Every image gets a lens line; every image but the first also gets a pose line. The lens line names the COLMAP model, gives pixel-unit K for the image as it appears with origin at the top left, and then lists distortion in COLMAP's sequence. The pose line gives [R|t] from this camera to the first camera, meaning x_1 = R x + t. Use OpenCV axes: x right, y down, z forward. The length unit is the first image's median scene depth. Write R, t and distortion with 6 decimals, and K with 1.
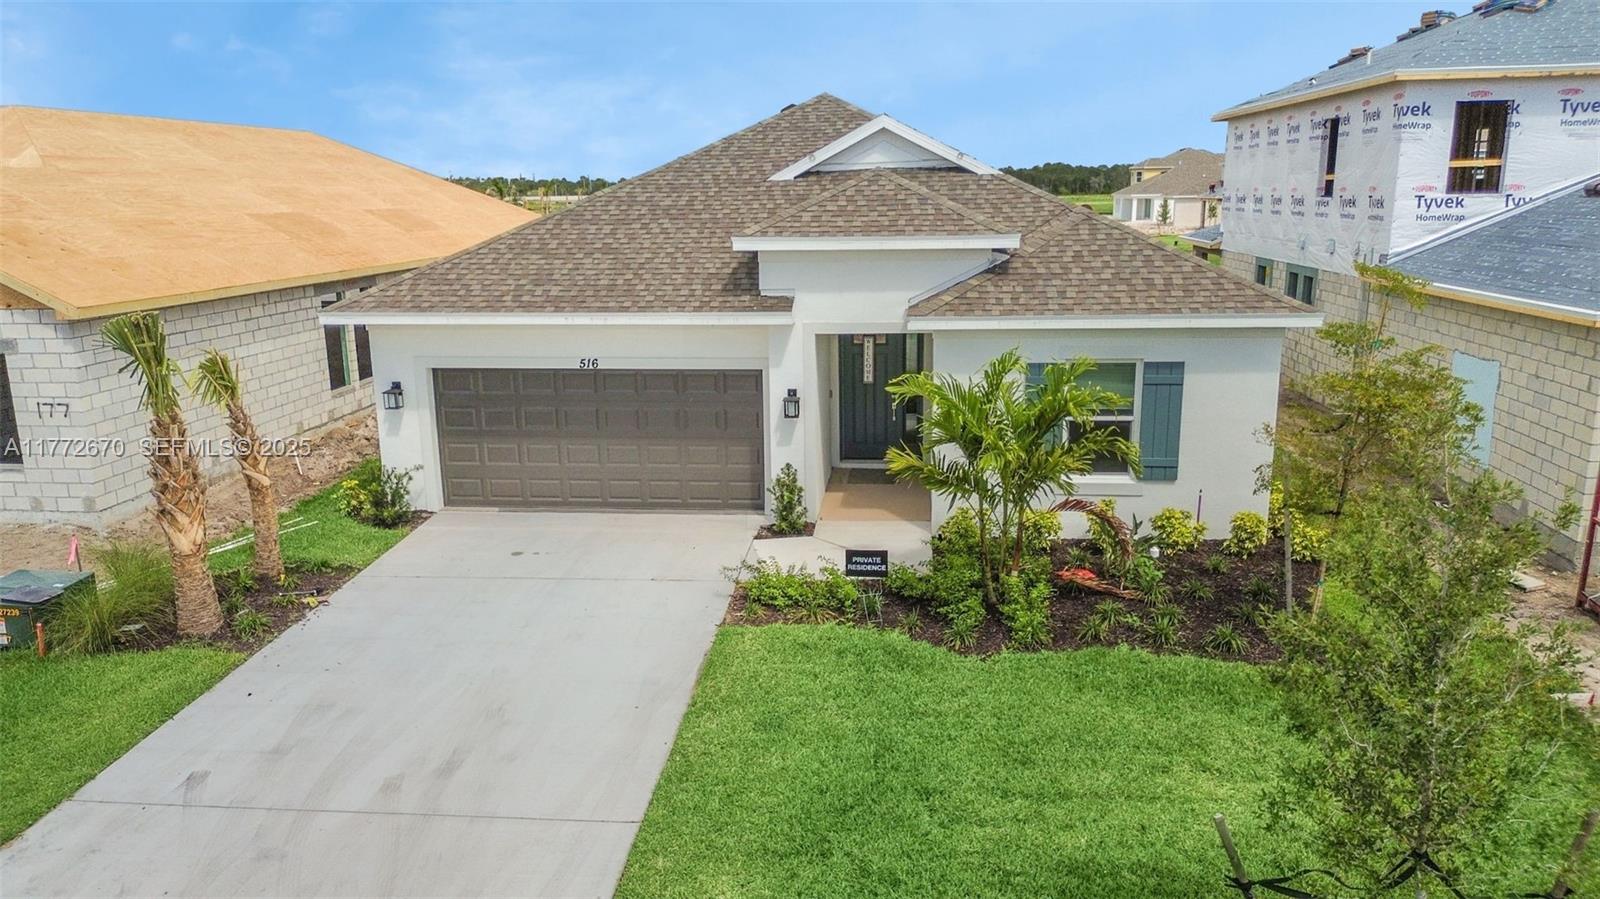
lens RADIAL K [[1144.4, 0, 800.0], [0, 1144.4, 449.5], [0, 0, 1]] dist [0.075044, -0.096045]
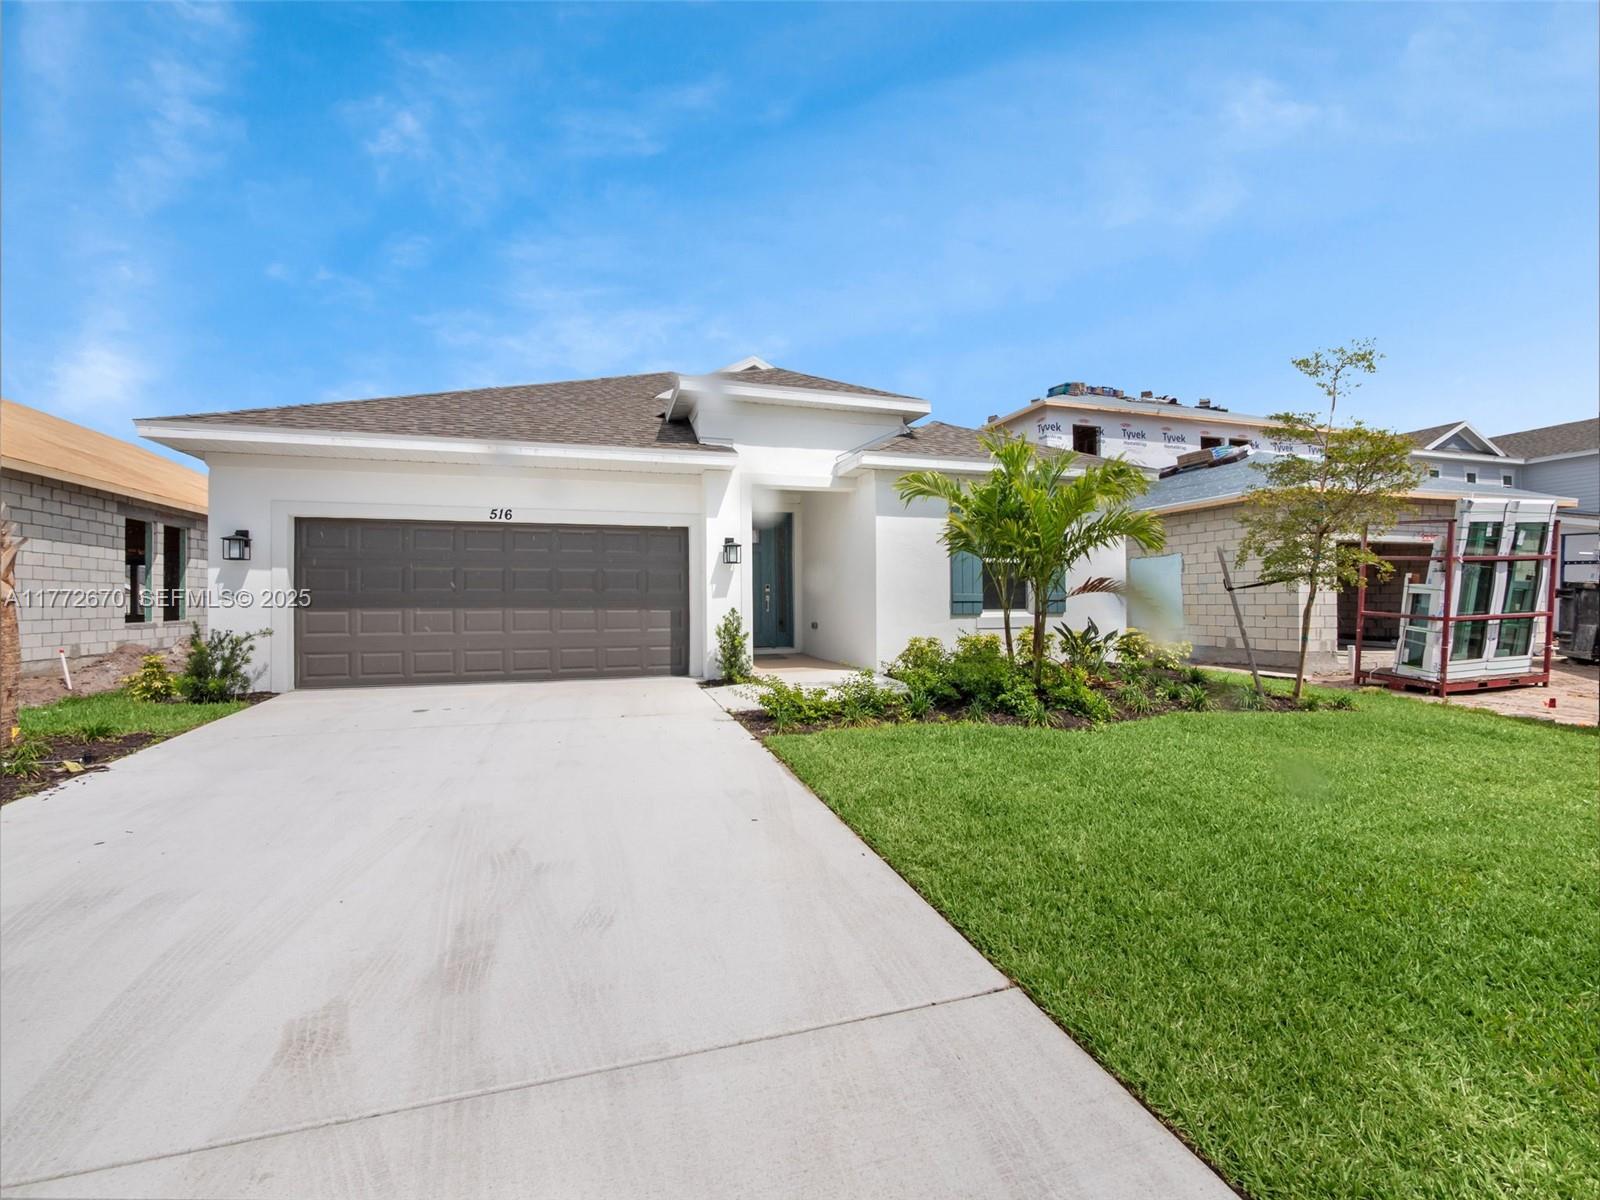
lens RADIAL K [[689.9, 0, 794.0], [0, 689.9, 594.3], [0, 0, 1]] dist [-0.002152, -0.000033]
pose [[0.922160, 0.011426, 0.386640, -0.179413], [0.082914, 0.970491, -0.226435, 0.130121], [-0.377817, 0.240867, 0.894001, 0.430427]]
